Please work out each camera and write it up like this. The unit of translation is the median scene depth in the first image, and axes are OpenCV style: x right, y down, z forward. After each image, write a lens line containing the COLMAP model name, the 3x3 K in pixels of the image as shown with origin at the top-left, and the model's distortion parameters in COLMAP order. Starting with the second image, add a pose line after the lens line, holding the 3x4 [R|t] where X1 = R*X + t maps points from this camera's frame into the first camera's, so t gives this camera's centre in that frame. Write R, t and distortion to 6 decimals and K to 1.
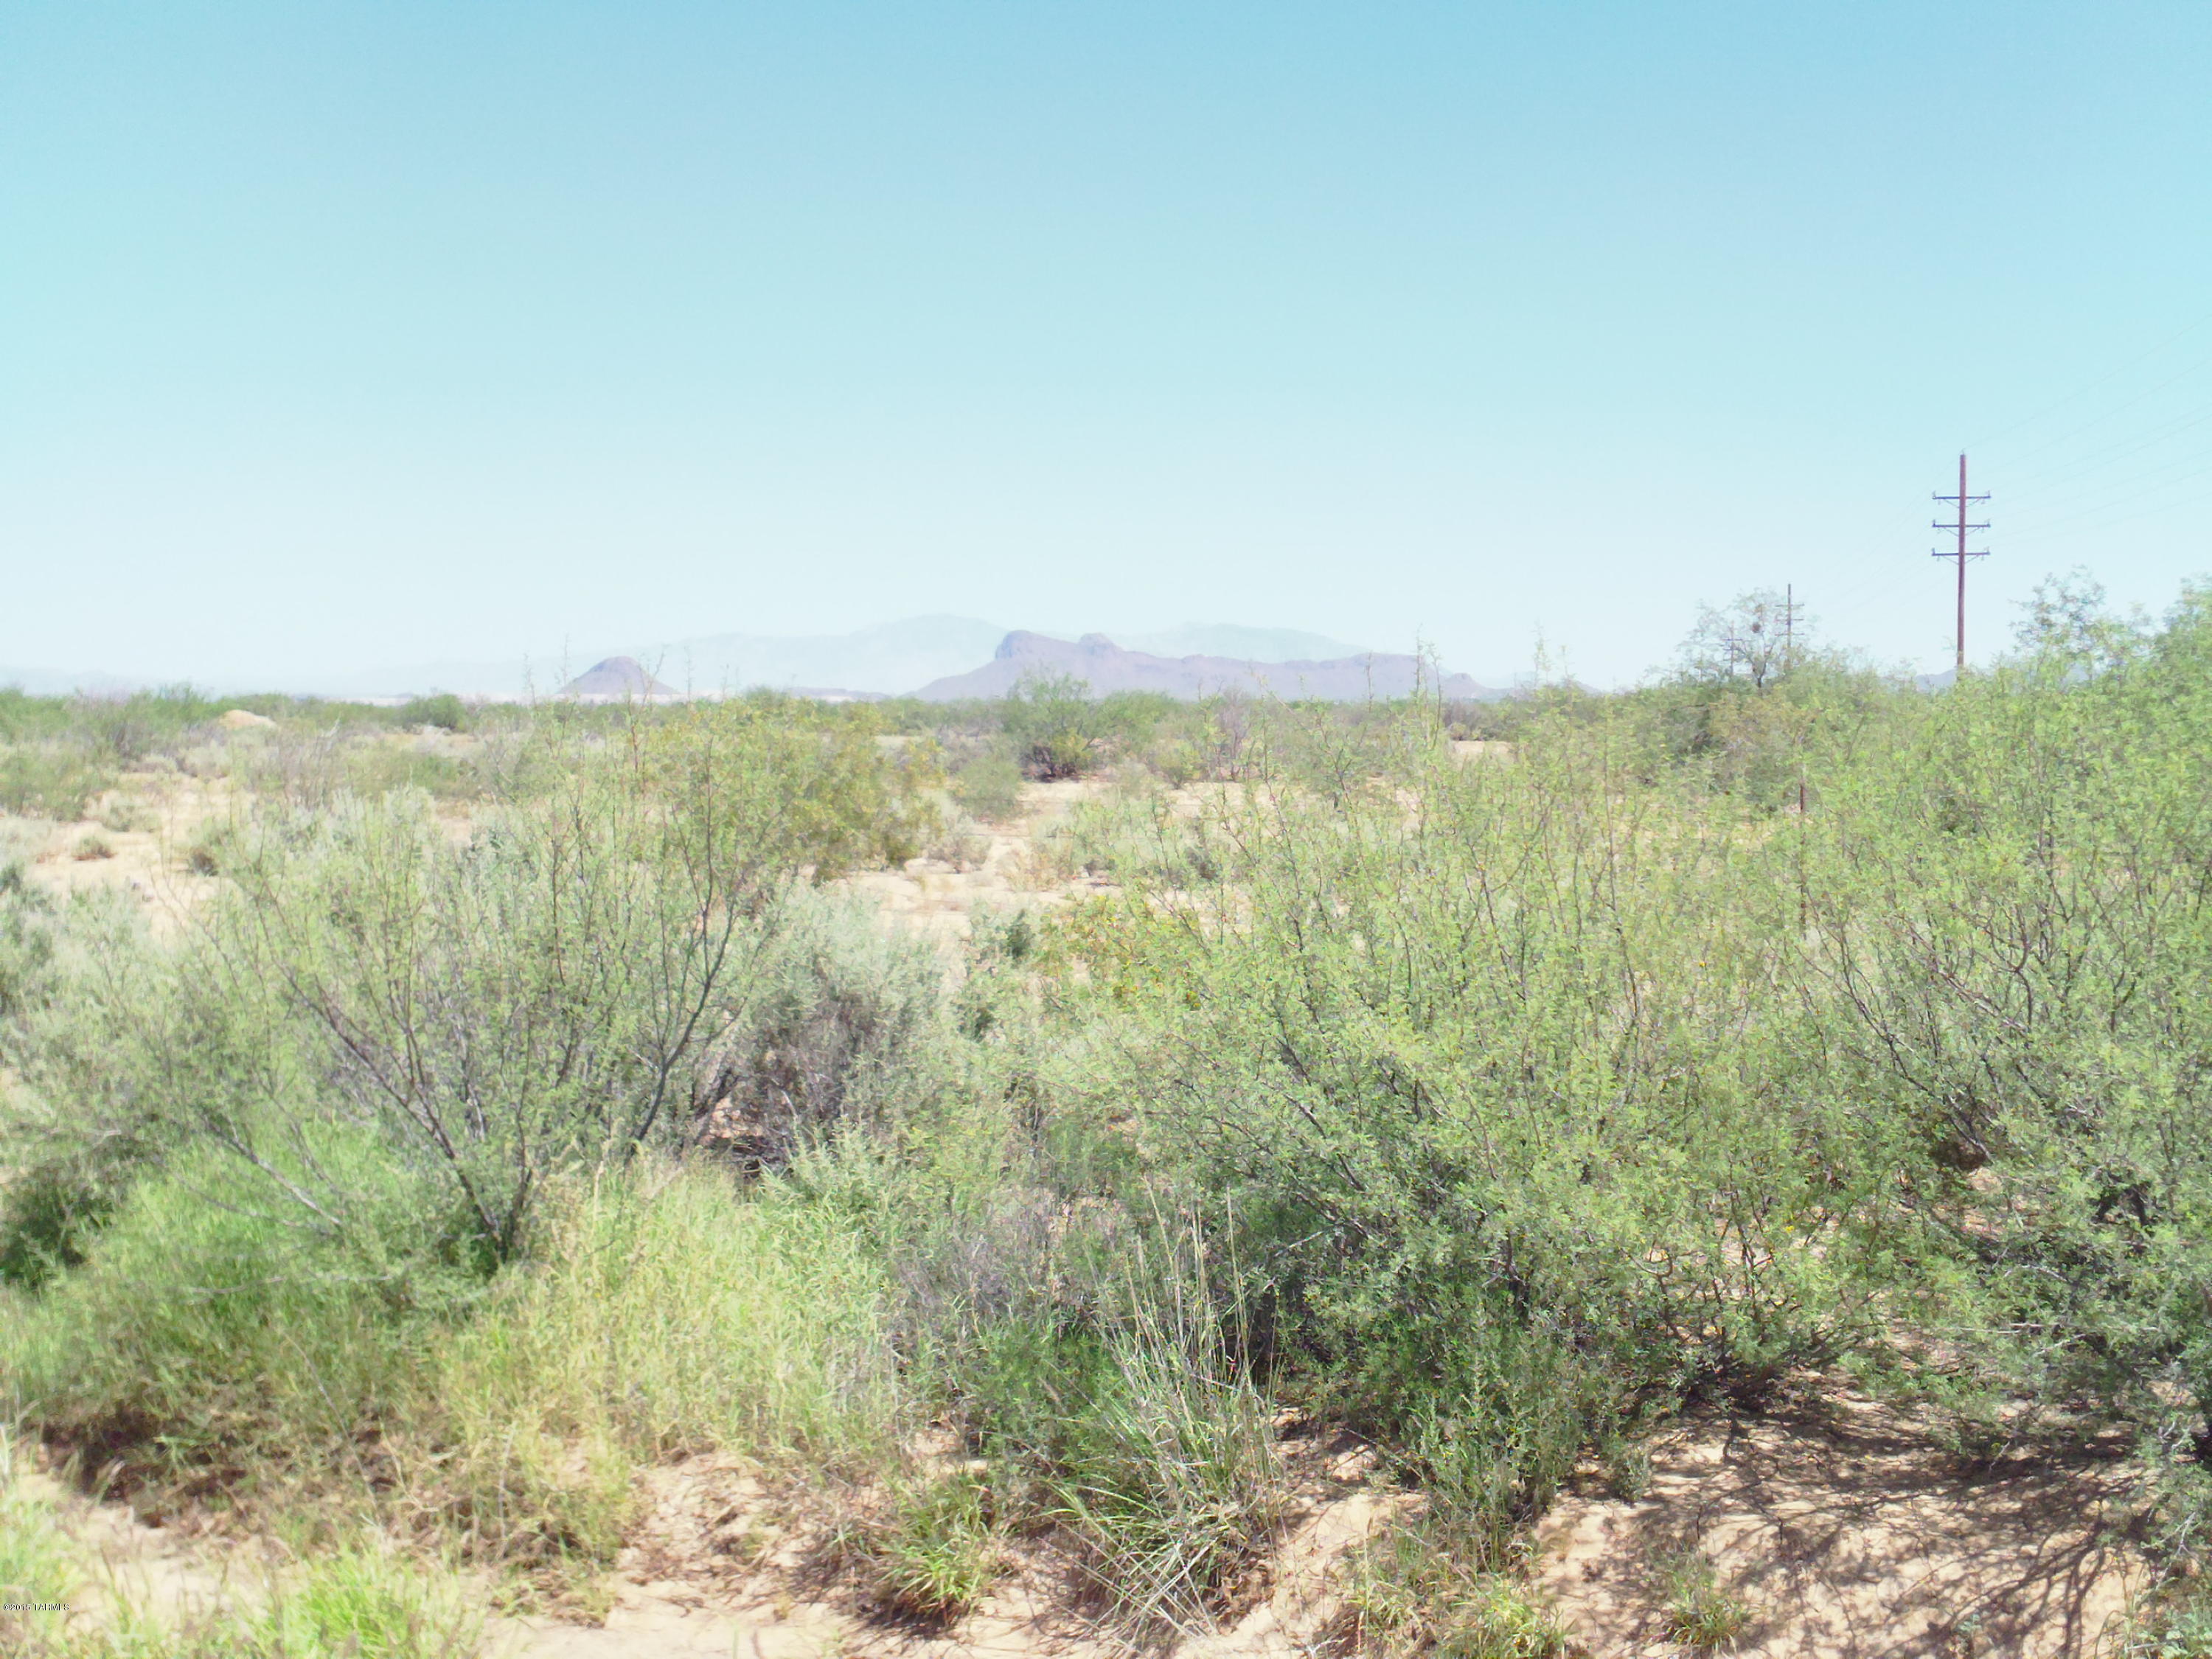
lens RADIAL K [[2155.0, 0, 1106.0], [0, 2155.0, 829.5], [0, 0, 1]] dist [-0.013569, -0.079225]
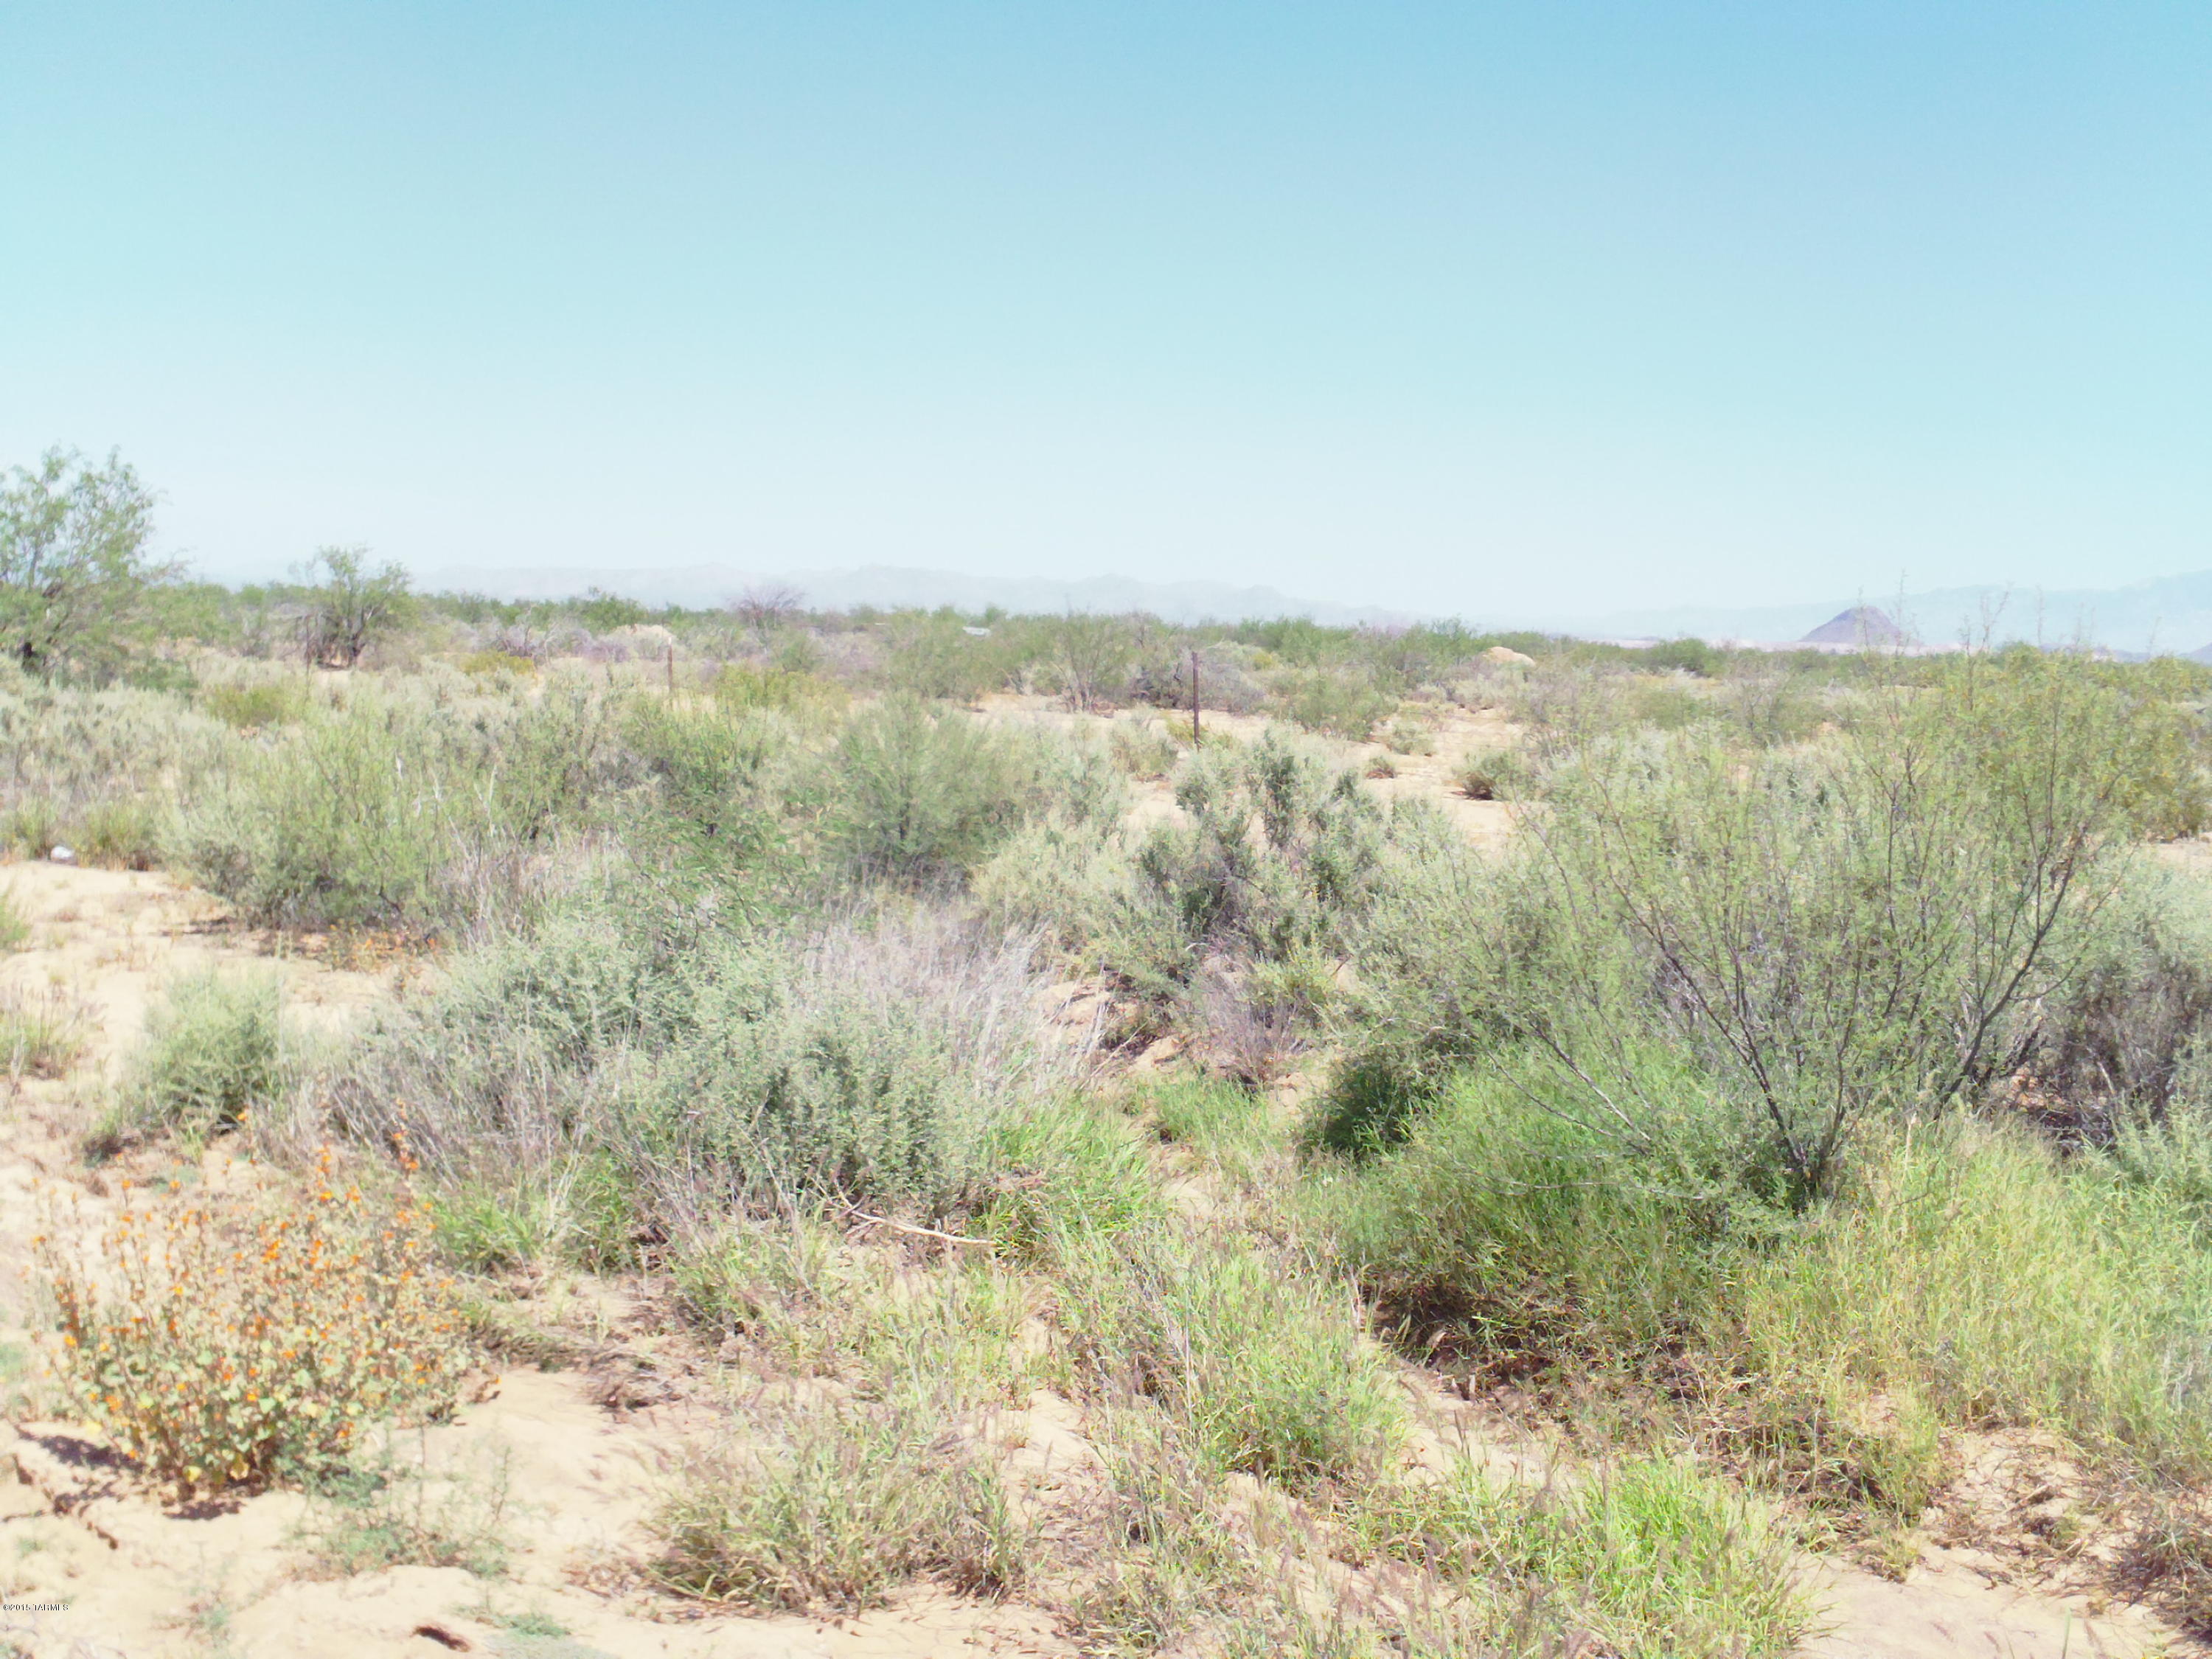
lens RADIAL K [[2155.0, 0, 1106.0], [0, 2155.0, 829.5], [0, 0, 1]] dist [-0.013569, -0.079225]
pose [[0.875833, 0.070340, -0.477460, -0.106738], [-0.062443, 0.997522, 0.032414, 0.019544], [0.478557, 0.001424, 0.878055, -0.029465]]
